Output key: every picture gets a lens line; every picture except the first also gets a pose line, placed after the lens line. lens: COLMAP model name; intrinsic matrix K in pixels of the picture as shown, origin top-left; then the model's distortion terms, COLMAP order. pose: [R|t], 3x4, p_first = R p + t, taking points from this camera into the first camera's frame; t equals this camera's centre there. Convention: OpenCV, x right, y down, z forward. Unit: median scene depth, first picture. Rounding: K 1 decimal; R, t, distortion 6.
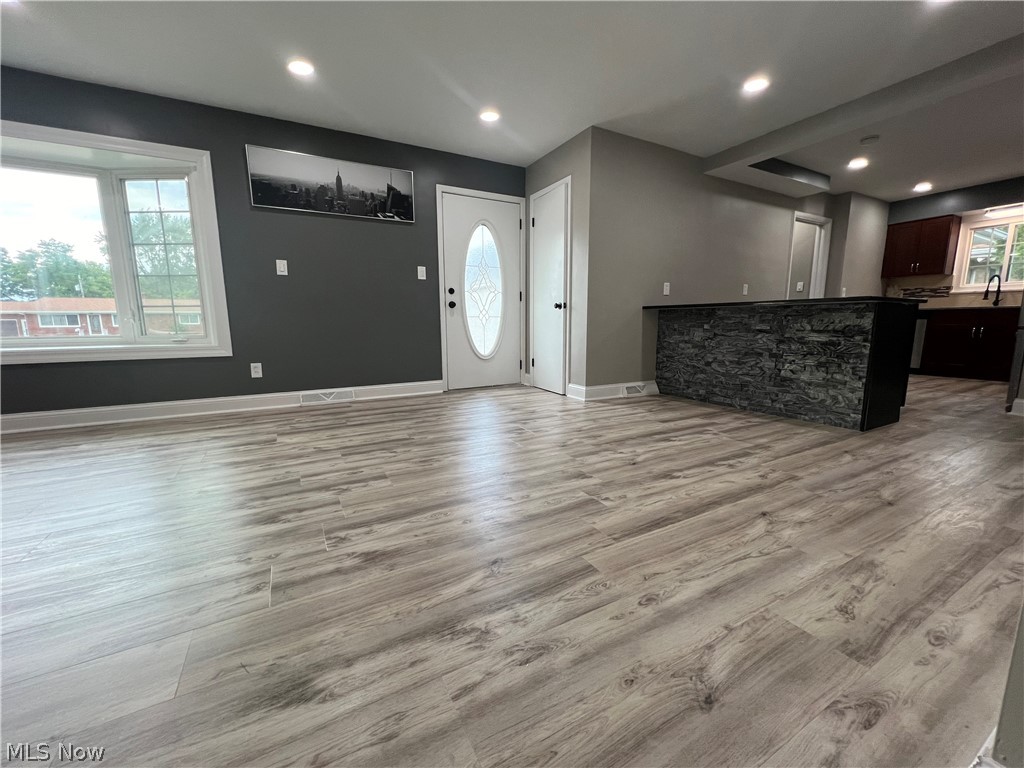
lens RADIAL K [[410.5, 0, 513.1], [0, 410.5, 385.2], [0, 0, 1]] dist [-0.001187, -0.000032]
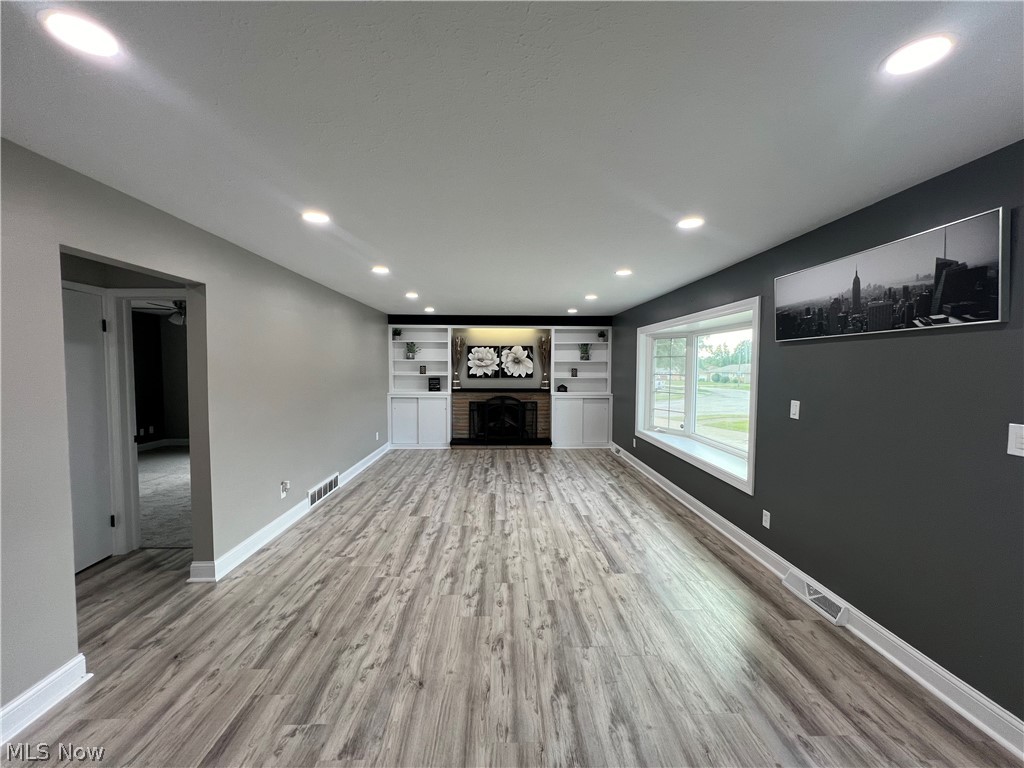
lens RADIAL K [[410.5, 0, 513.1], [0, 410.5, 385.2], [0, 0, 1]] dist [-0.001187, -0.000032]
pose [[-0.455291, 0.047986, -0.889049, 0.549782], [-0.142183, 0.981813, 0.125807, -0.487934], [0.878916, 0.183686, -0.440188, 1.176225]]
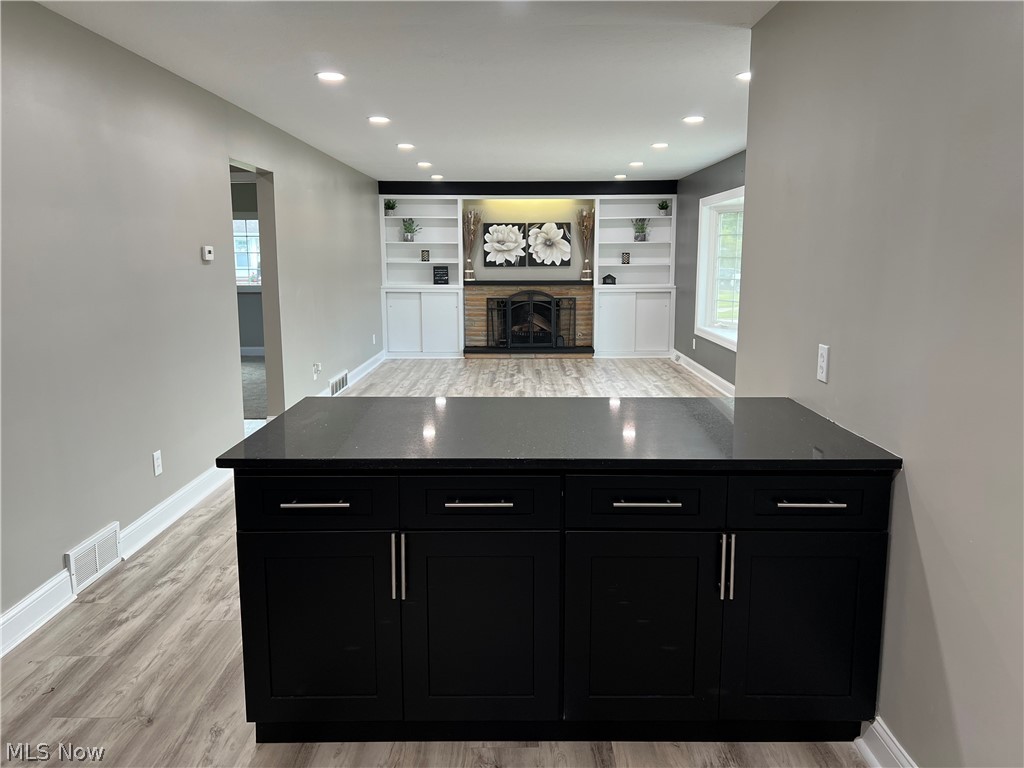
lens RADIAL K [[773.8, 0, 517.2], [0, 773.8, 382.5], [0, 0, 1]] dist [0.095428, -0.118362]
pose [[-0.486524, 0.147906, -0.861056, 1.716883], [-0.133231, 0.961478, 0.240435, -0.554128], [0.863449, 0.231697, -0.448077, 1.776450]]
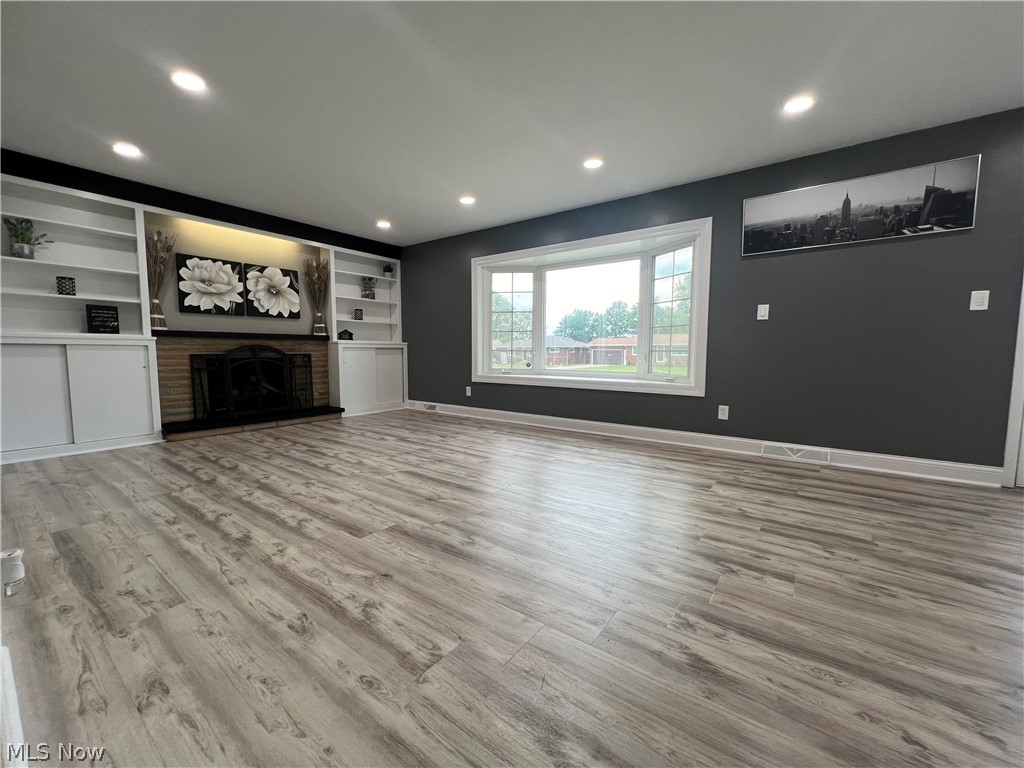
lens RADIAL K [[410.5, 0, 513.1], [0, 410.5, 385.2], [0, 0, 1]] dist [-0.001187, -0.000032]
pose [[0.416162, 0.084003, -0.905402, 0.117395], [-0.149484, 0.988496, 0.023004, -0.067037], [0.896919, 0.125770, 0.423931, 0.105202]]
